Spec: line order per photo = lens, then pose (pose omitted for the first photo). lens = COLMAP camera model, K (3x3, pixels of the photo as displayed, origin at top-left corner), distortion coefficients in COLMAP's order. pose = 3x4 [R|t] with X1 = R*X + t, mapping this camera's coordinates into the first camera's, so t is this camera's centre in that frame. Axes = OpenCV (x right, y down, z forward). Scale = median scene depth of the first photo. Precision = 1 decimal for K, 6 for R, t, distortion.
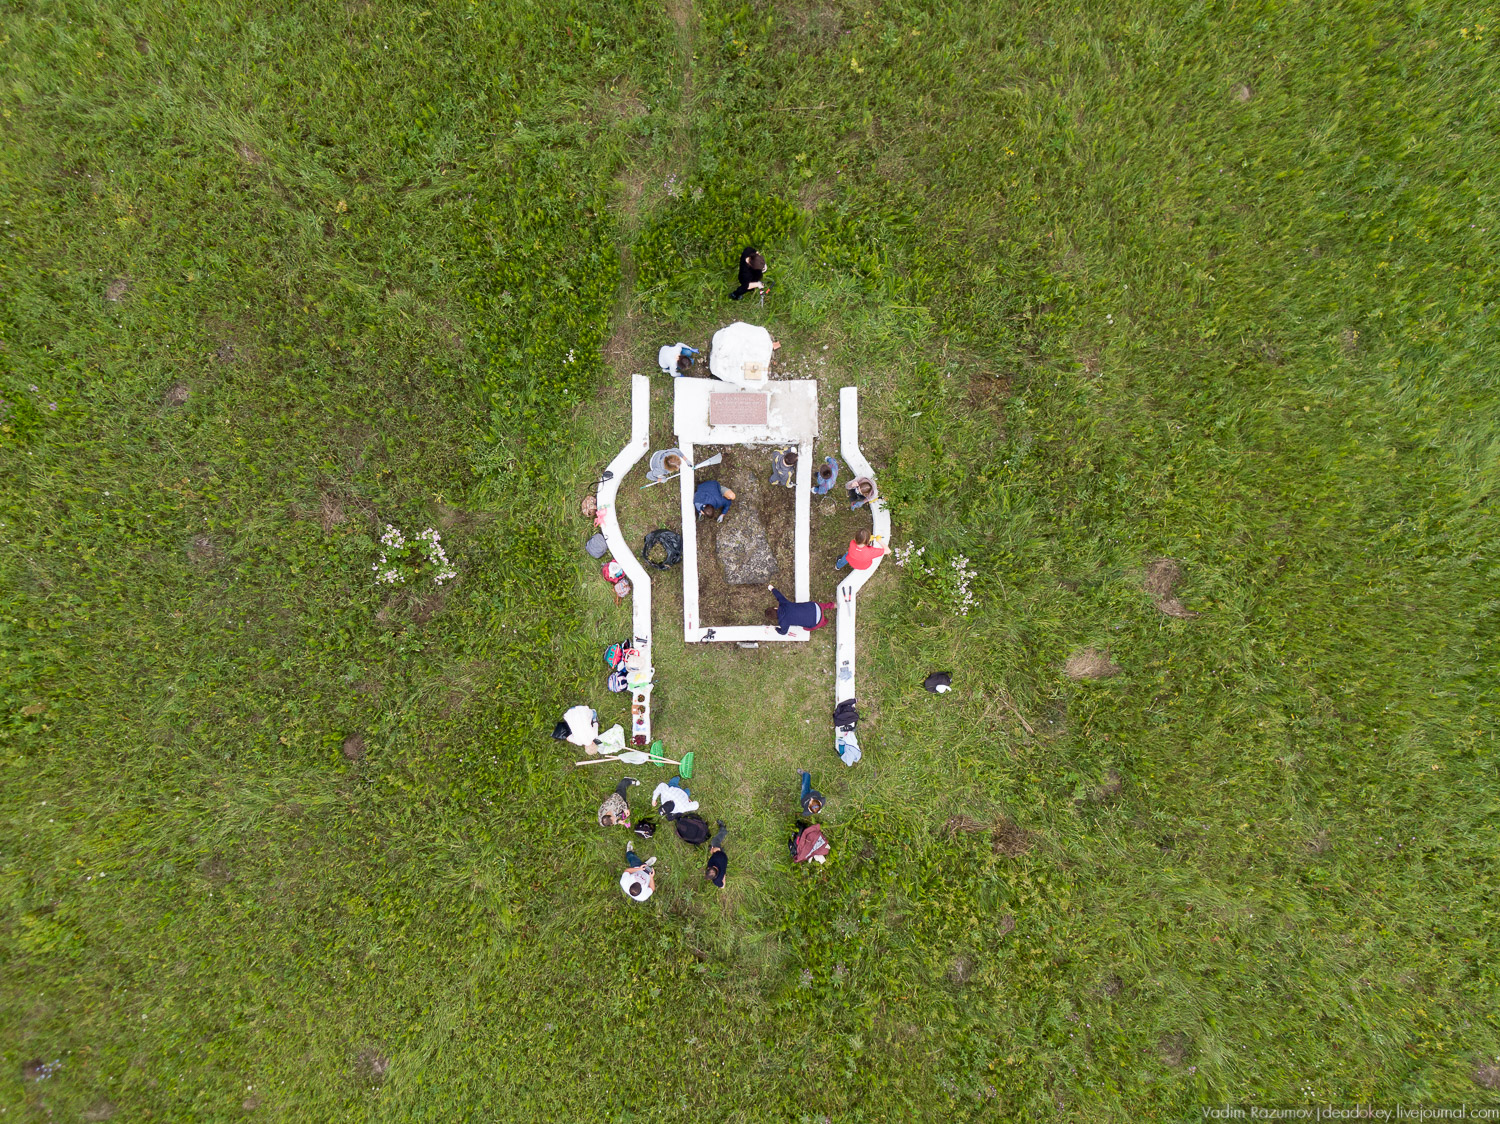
lens RADIAL K [[1039.1, 0, 750.0], [0, 1039.1, 562.0], [0, 0, 1]] dist [0.000097, 0.000301]
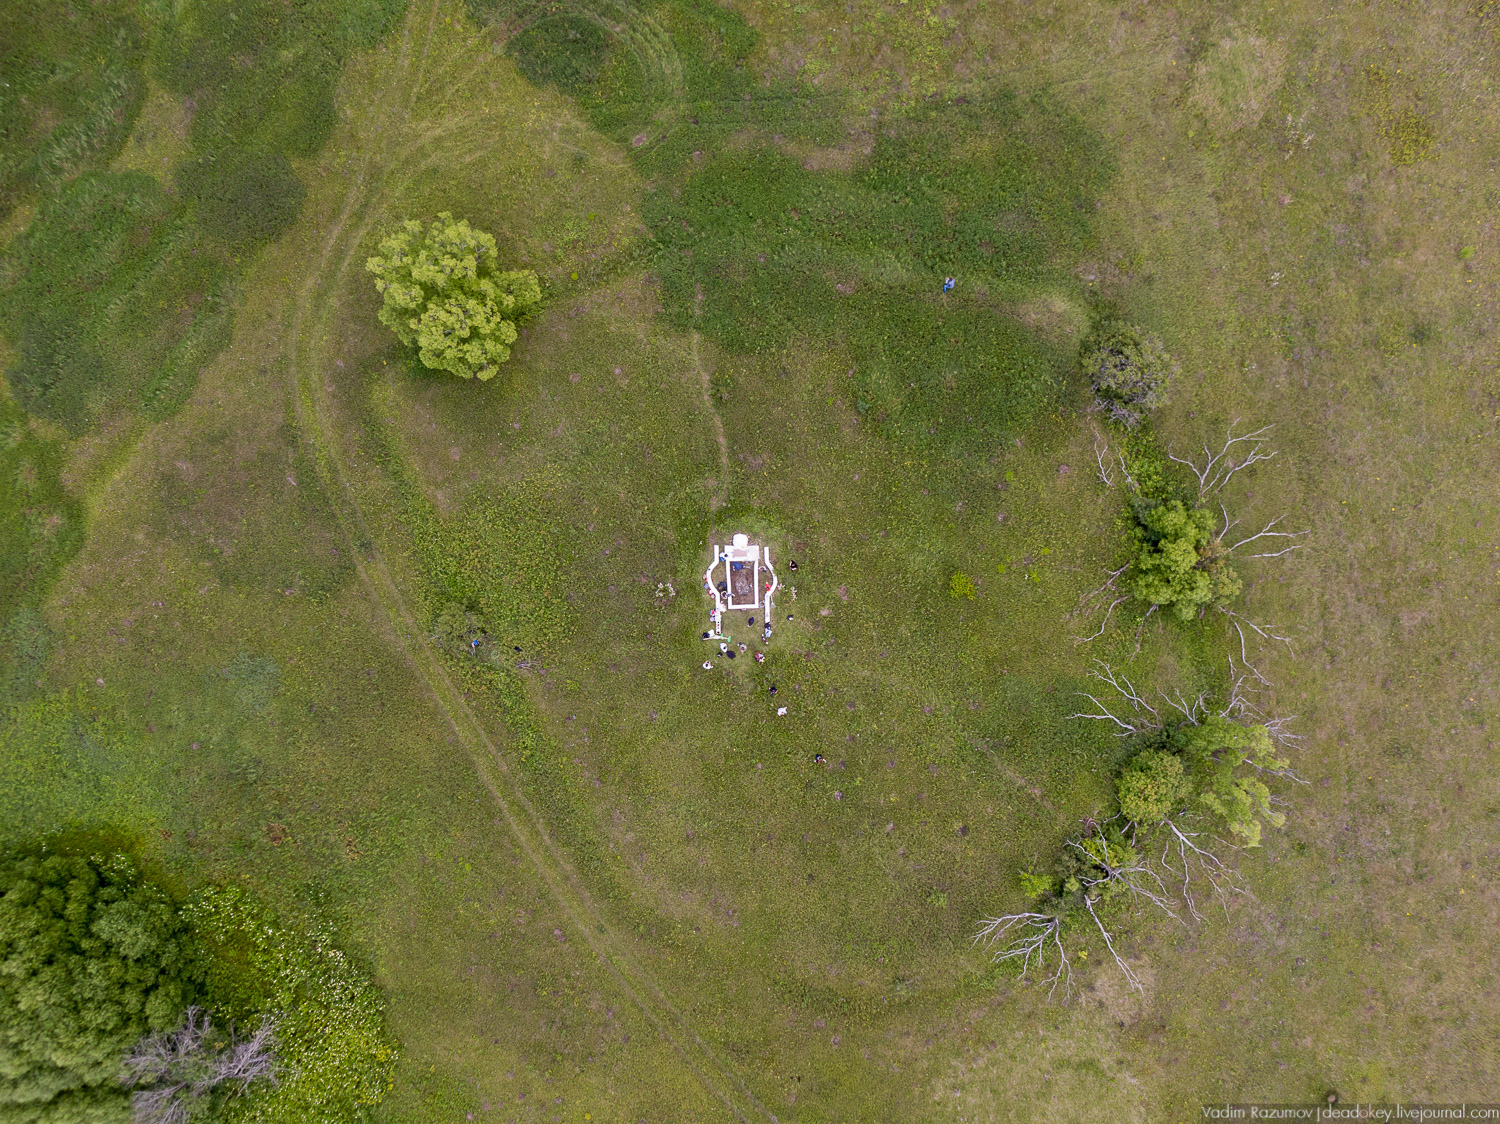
lens RADIAL K [[1039.1, 0, 750.0], [0, 1039.1, 562.0], [0, 0, 1]] dist [0.000097, 0.000301]
pose [[0.999734, -0.022745, -0.003870, 0.043629], [0.022631, 0.999367, -0.027455, 0.005637], [0.004492, 0.027360, 0.999616, -3.153741]]
